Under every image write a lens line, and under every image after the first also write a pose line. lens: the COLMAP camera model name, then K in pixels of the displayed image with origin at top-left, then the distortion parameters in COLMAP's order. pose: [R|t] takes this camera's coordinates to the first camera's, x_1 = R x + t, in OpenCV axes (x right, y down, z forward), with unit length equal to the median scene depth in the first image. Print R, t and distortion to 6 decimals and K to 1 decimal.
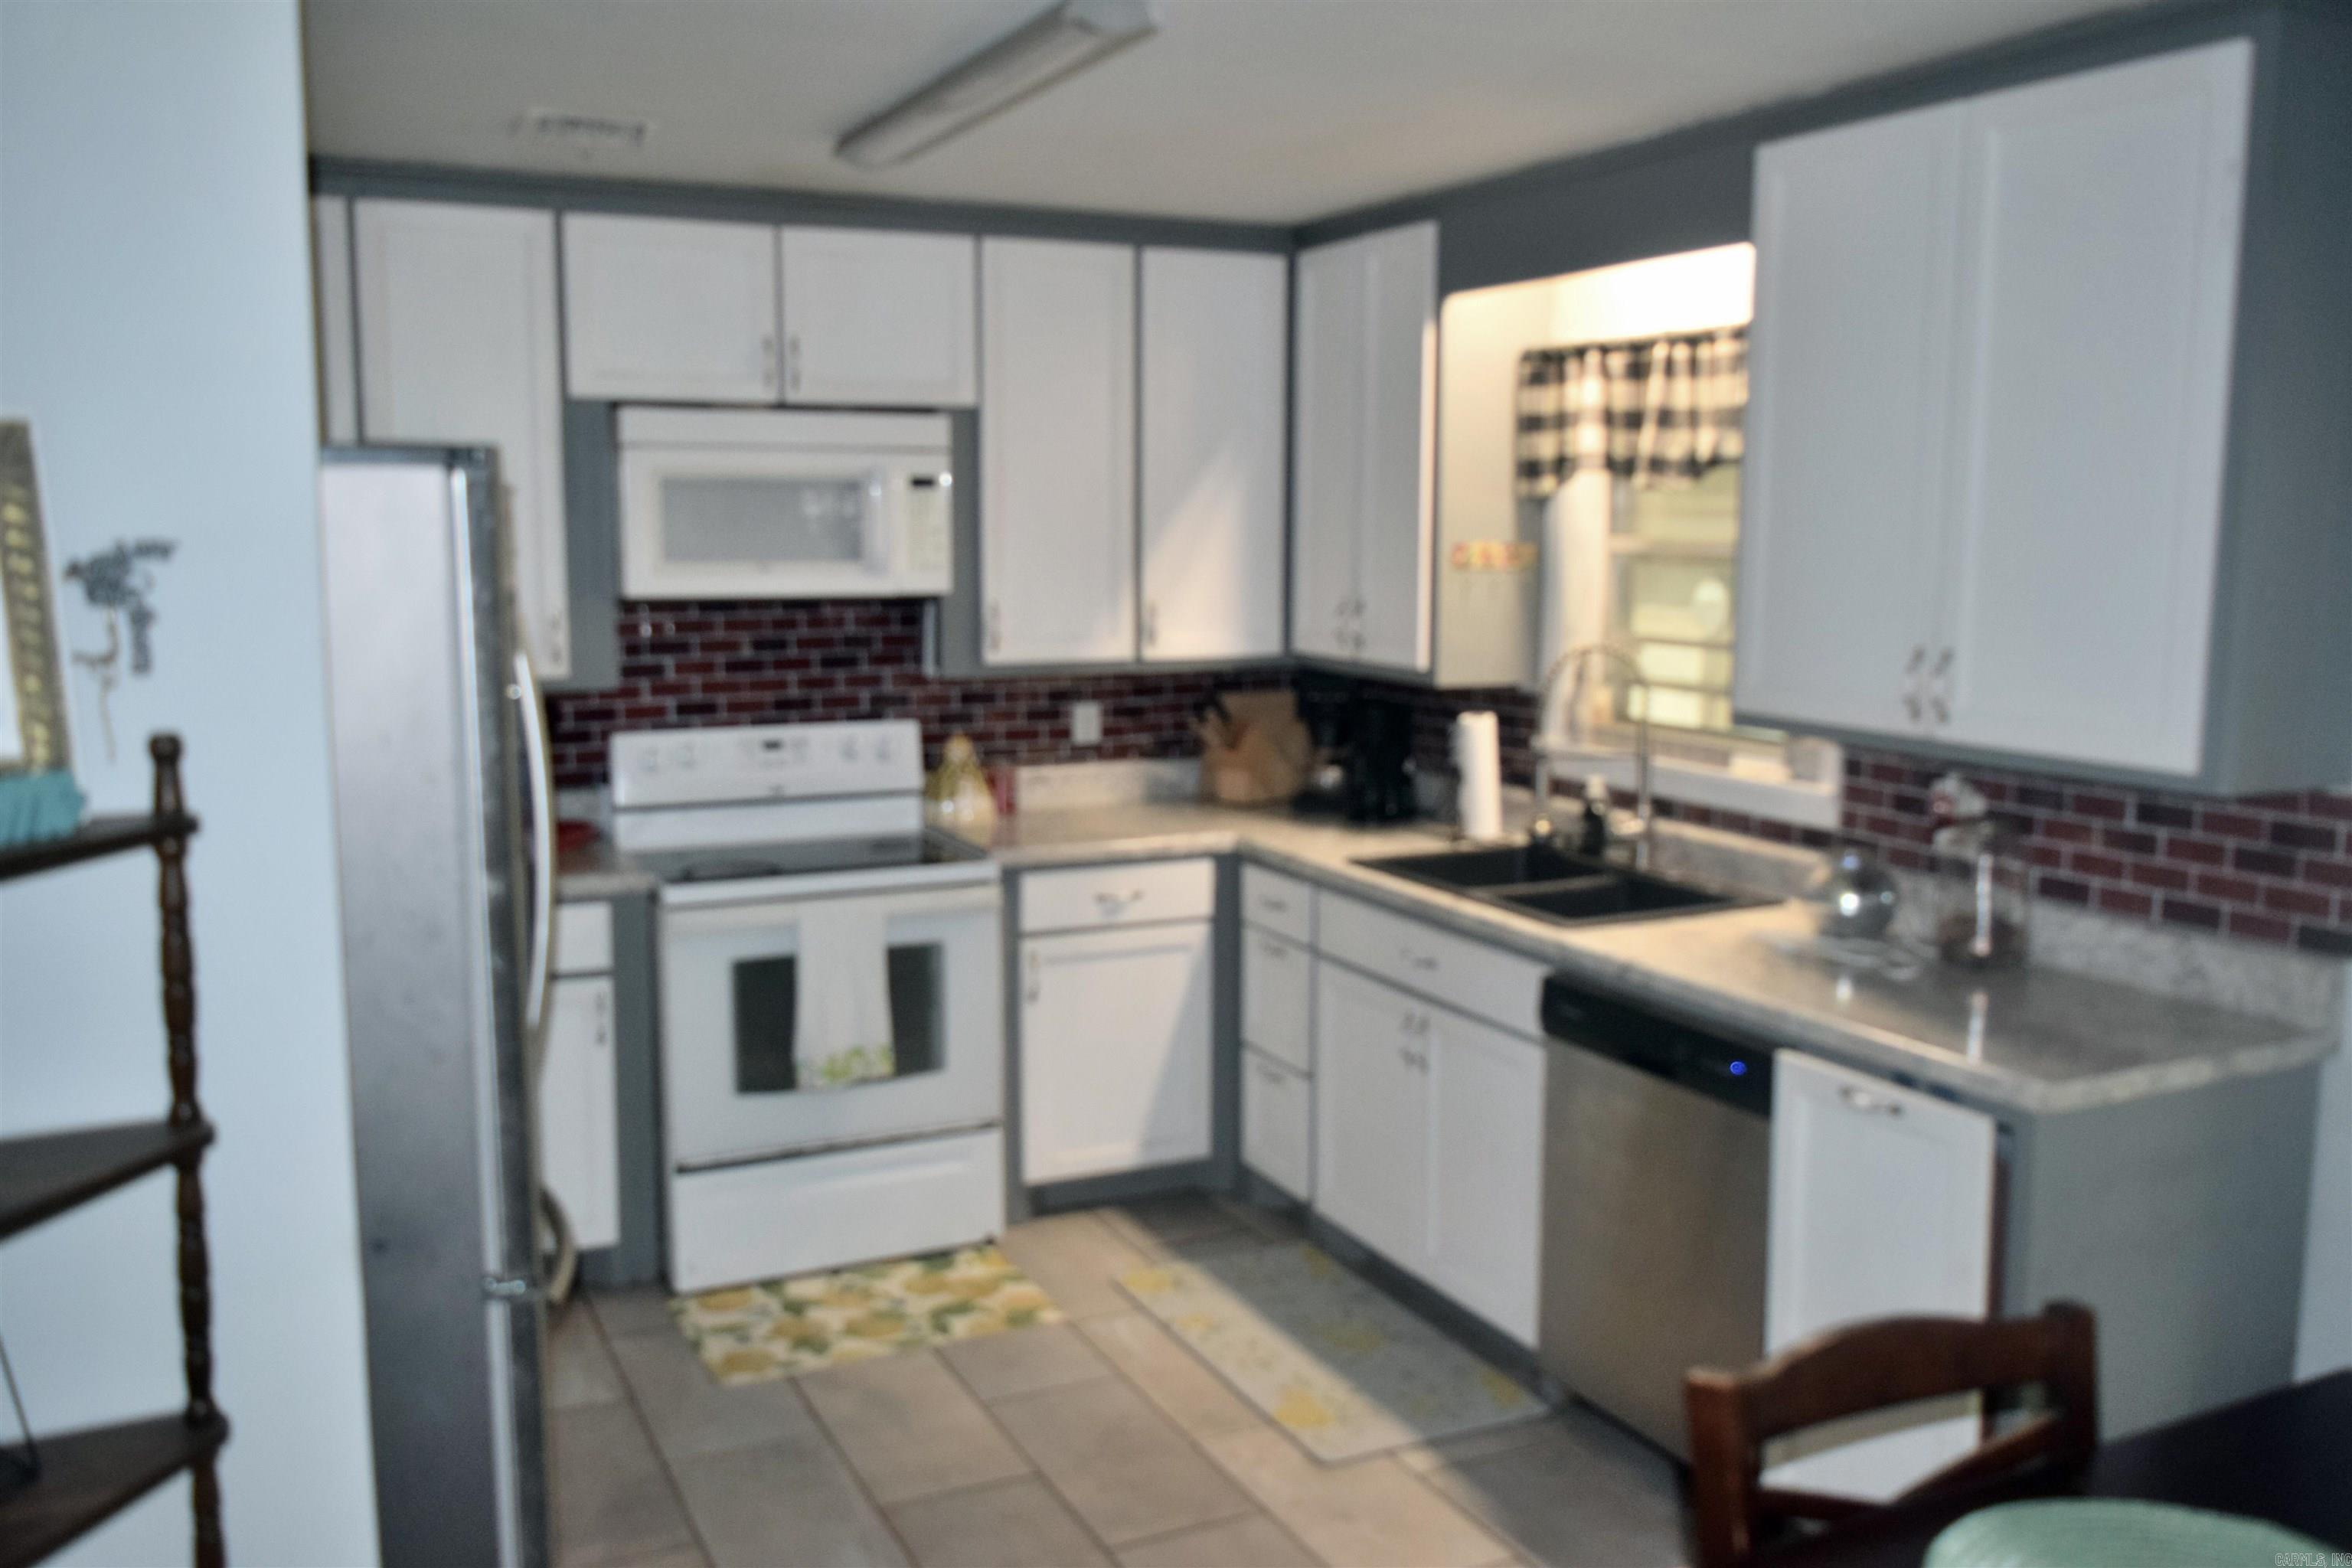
lens RADIAL K [[2002.7, 0, 1176.0], [0, 2002.7, 784.0], [0, 0, 1]] dist [-0.015582, 0.002442]
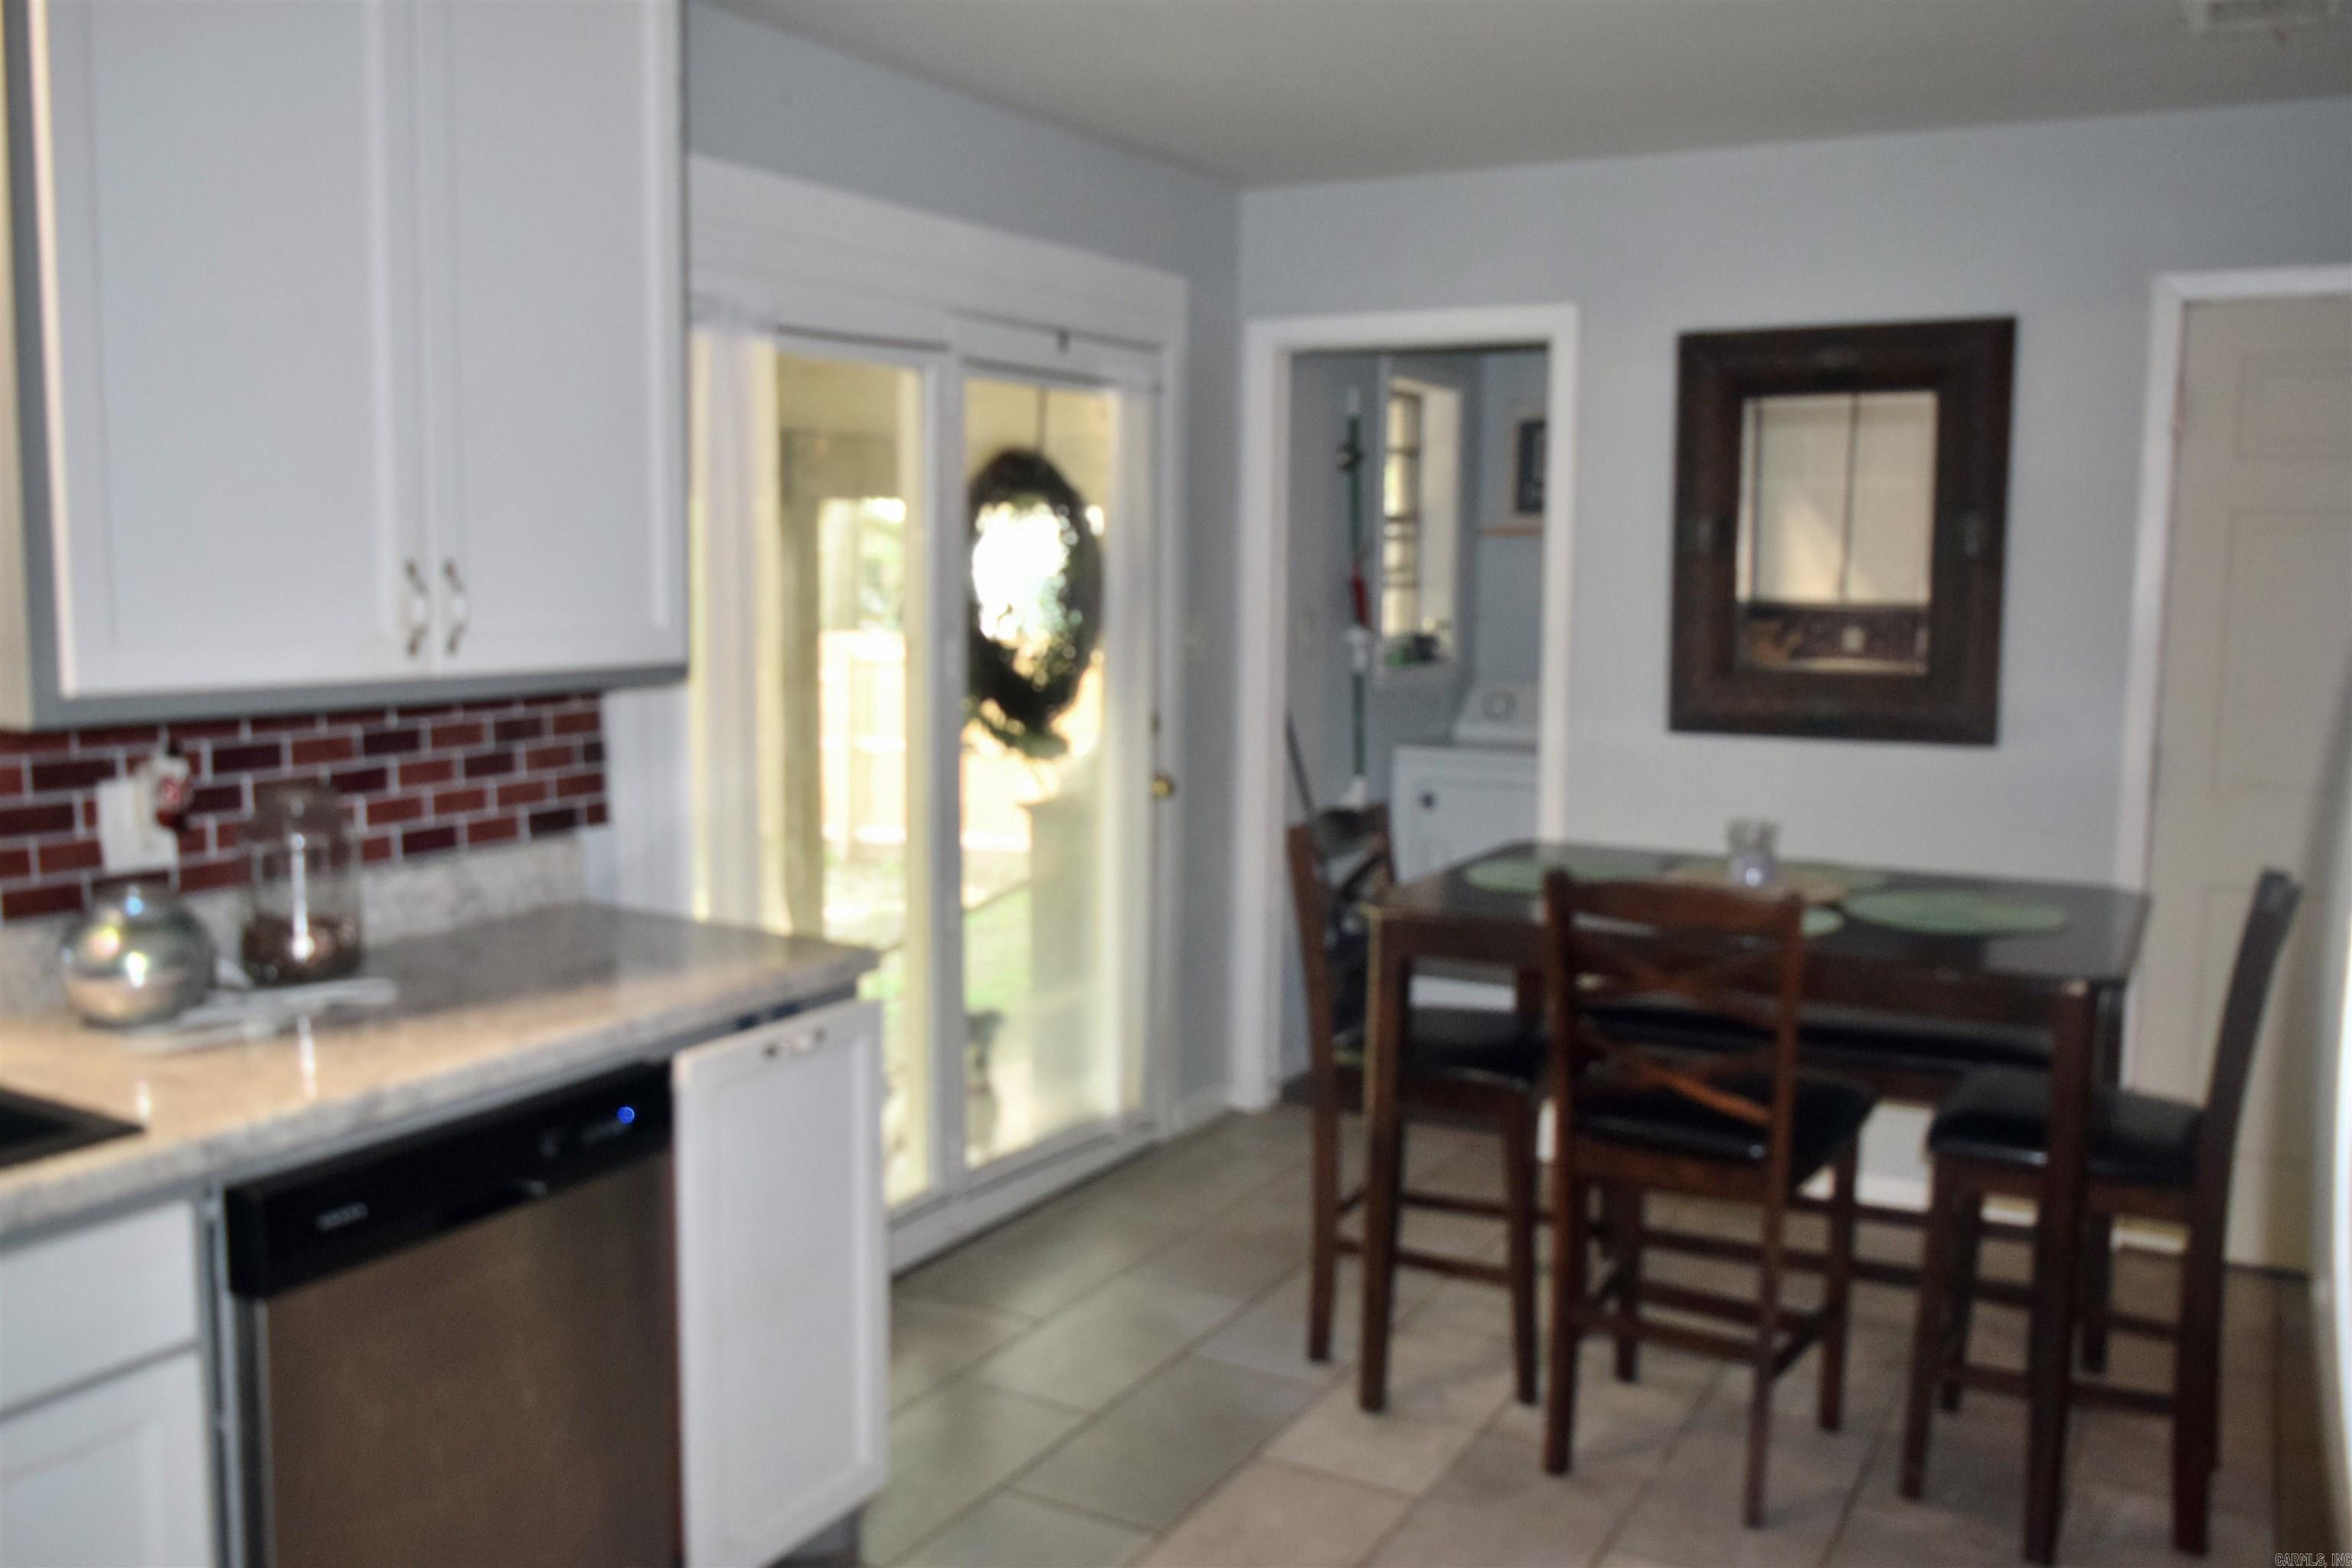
lens RADIAL K [[2002.7, 0, 1176.0], [0, 2002.7, 784.0], [0, 0, 1]] dist [-0.015582, 0.002442]
pose [[-0.571048, -0.107712, 0.813819, -0.311806], [0.096003, 0.975790, 0.196514, -0.077211], [-0.815284, 0.190348, -0.546882, 0.862471]]
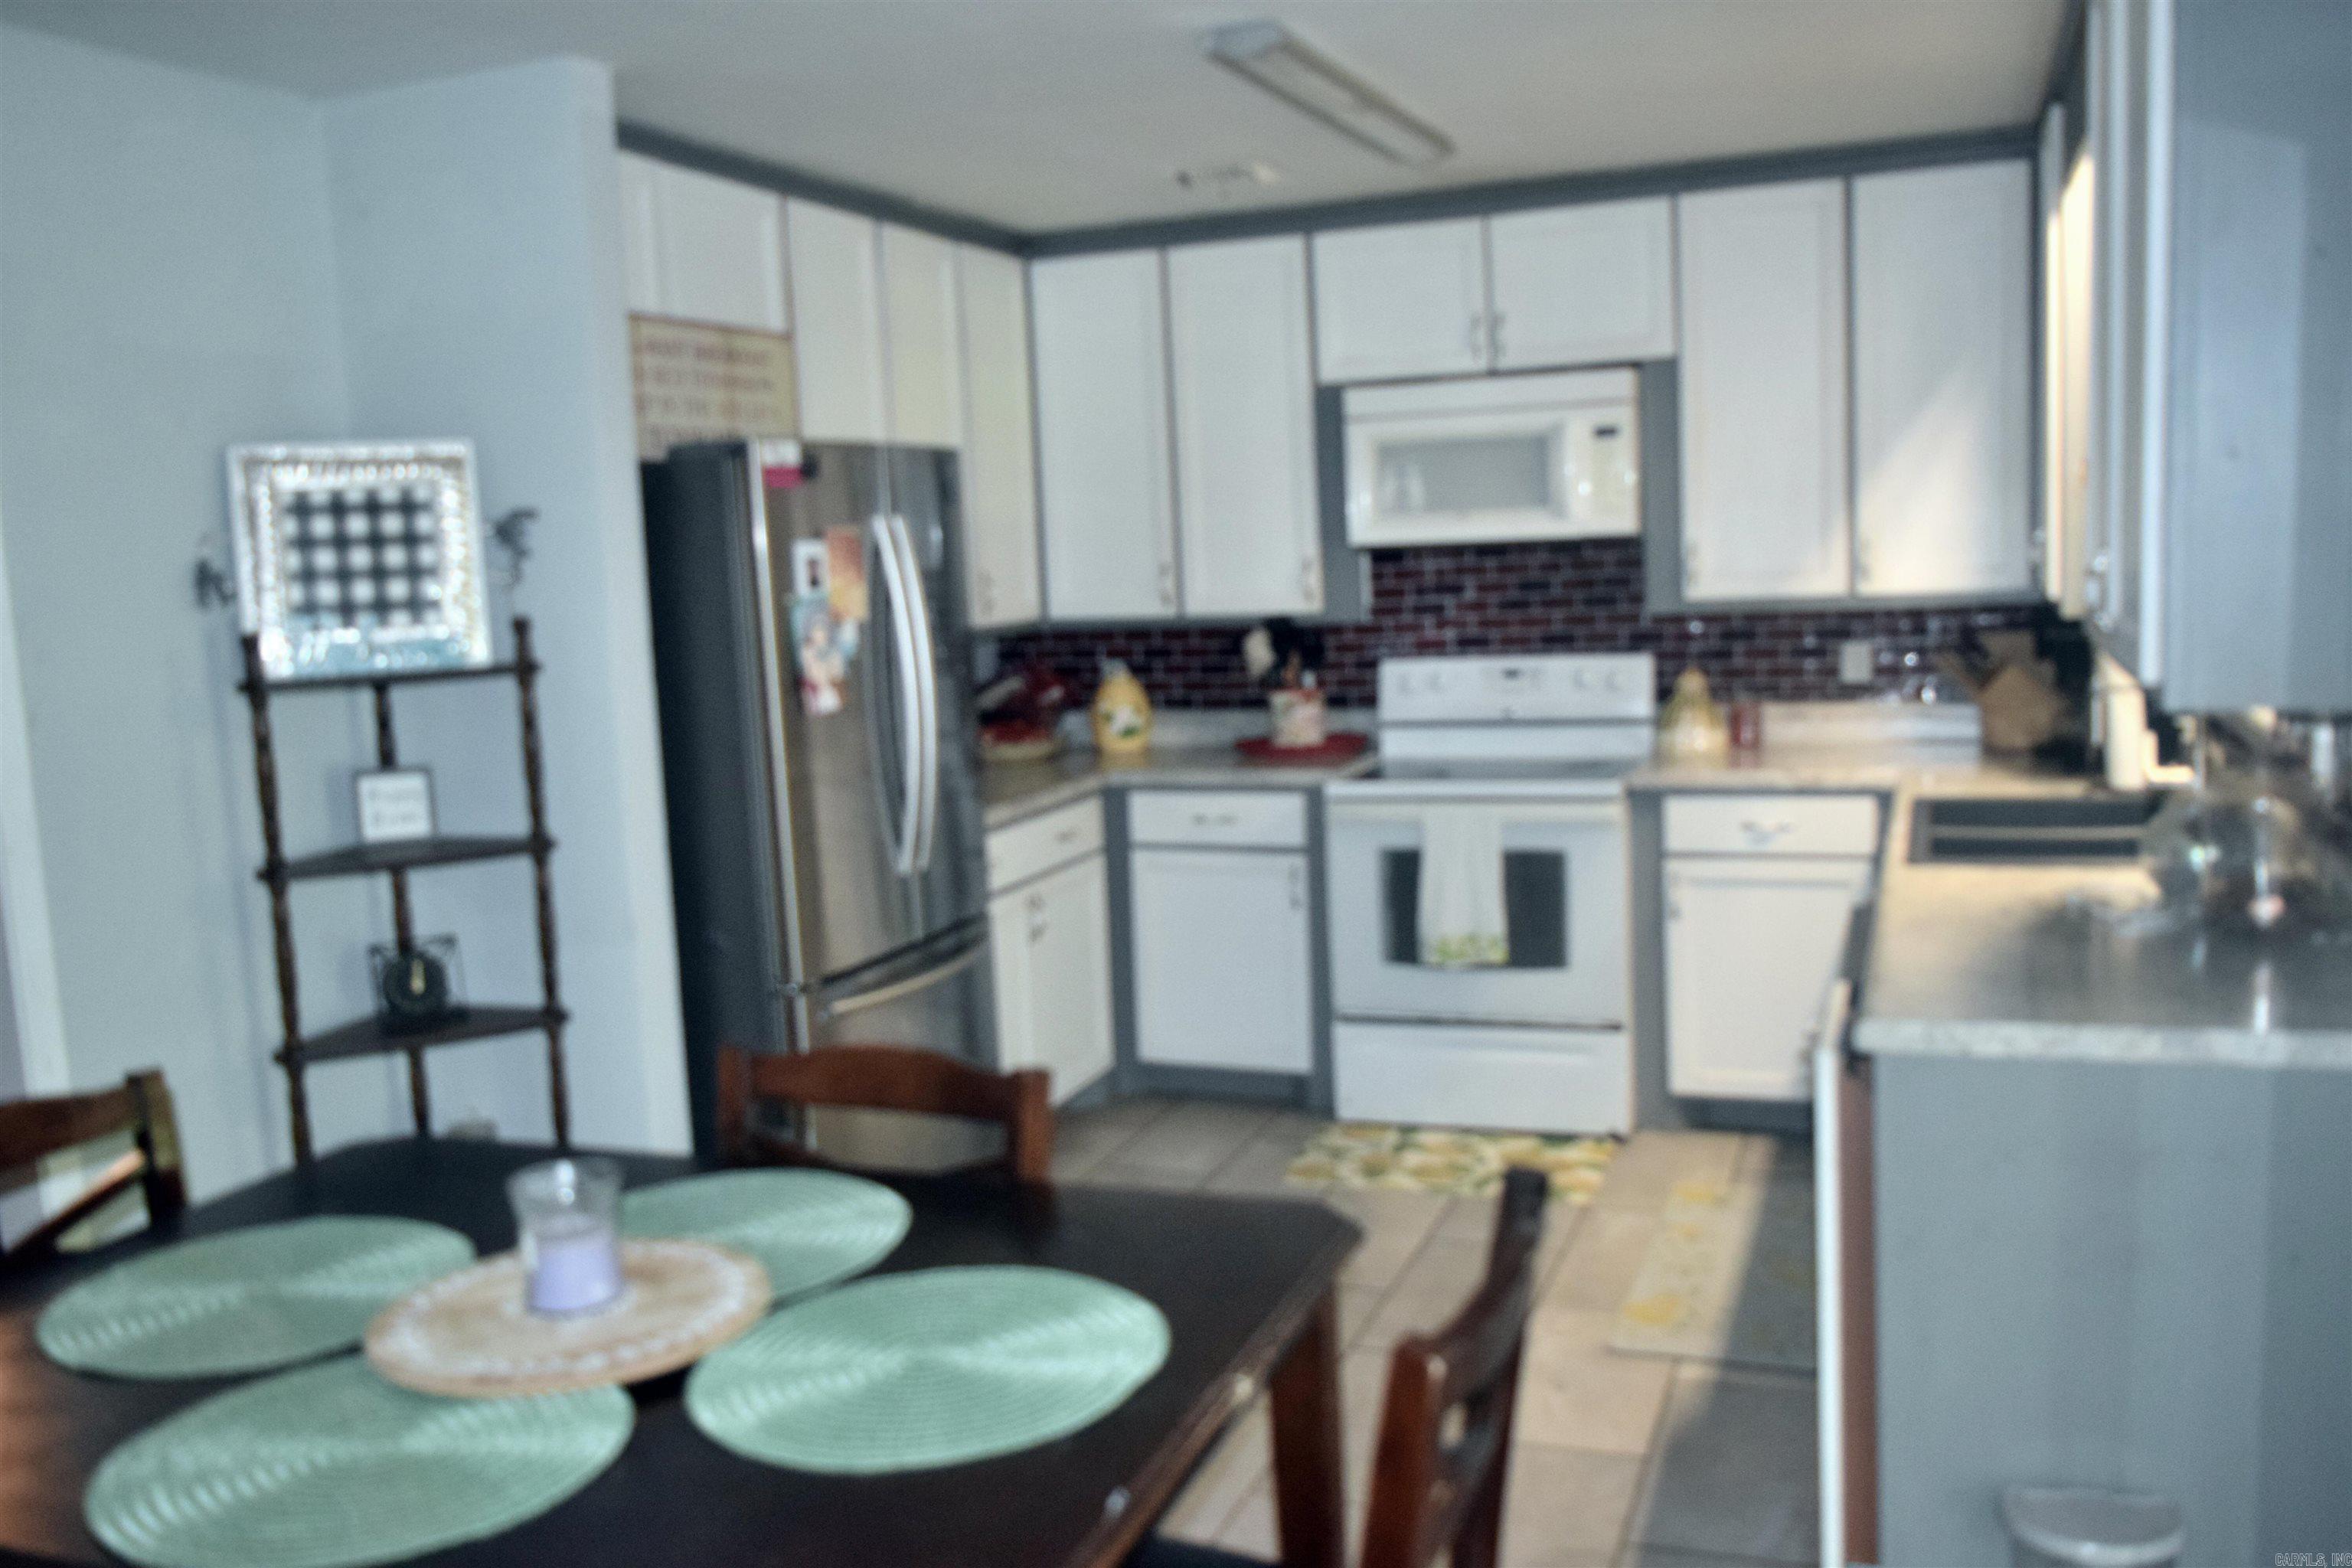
lens RADIAL K [[2002.7, 0, 1176.0], [0, 2002.7, 784.0], [0, 0, 1]] dist [-0.015582, 0.002442]
pose [[0.684842, 0.053846, -0.726700, 0.523184], [-0.047013, 0.998453, 0.029678, 0.019241], [0.727174, 0.013839, 0.686314, 0.090010]]
